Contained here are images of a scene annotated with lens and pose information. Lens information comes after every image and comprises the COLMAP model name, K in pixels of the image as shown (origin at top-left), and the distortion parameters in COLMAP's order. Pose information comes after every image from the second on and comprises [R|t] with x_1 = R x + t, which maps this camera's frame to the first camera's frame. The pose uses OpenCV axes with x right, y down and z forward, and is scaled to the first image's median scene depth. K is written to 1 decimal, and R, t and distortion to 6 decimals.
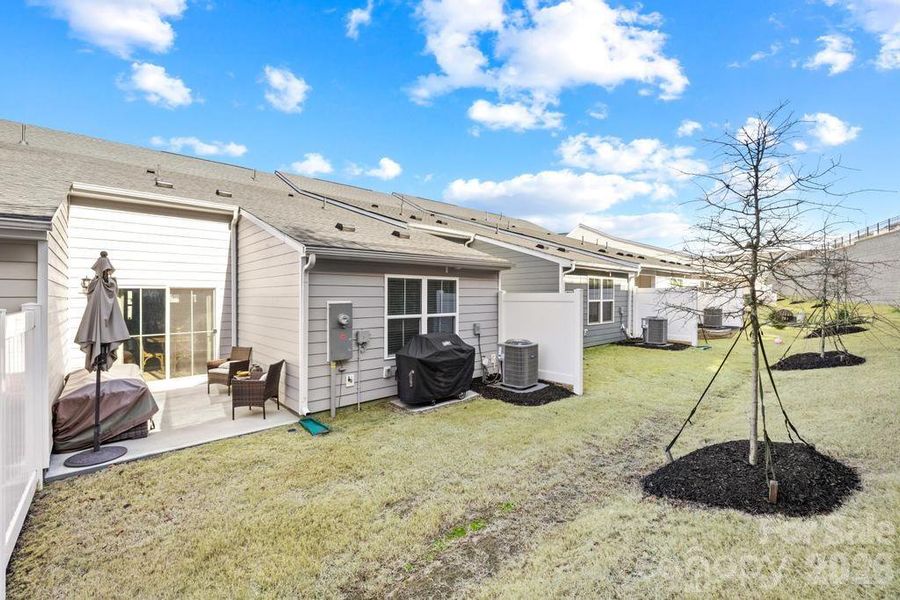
lens RADIAL K [[377.4, 0, 444.6], [0, 377.4, 296.7], [0, 0, 1]] dist [-0.000226, -0.000112]
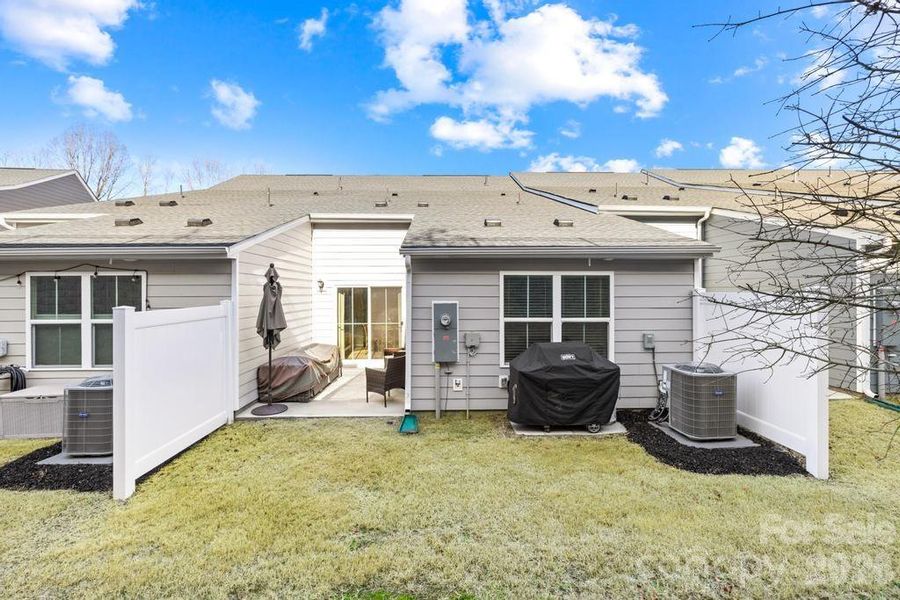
lens RADIAL K [[381.2, 0, 448.8], [0, 381.2, 291.0], [0, 0, 1]] dist [-0.001191, -0.000227]
pose [[0.758257, 0.002939, -0.651949, 0.336231], [-0.002060, 0.999996, 0.002113, -0.014998], [0.651952, -0.000259, 0.758260, 0.240132]]
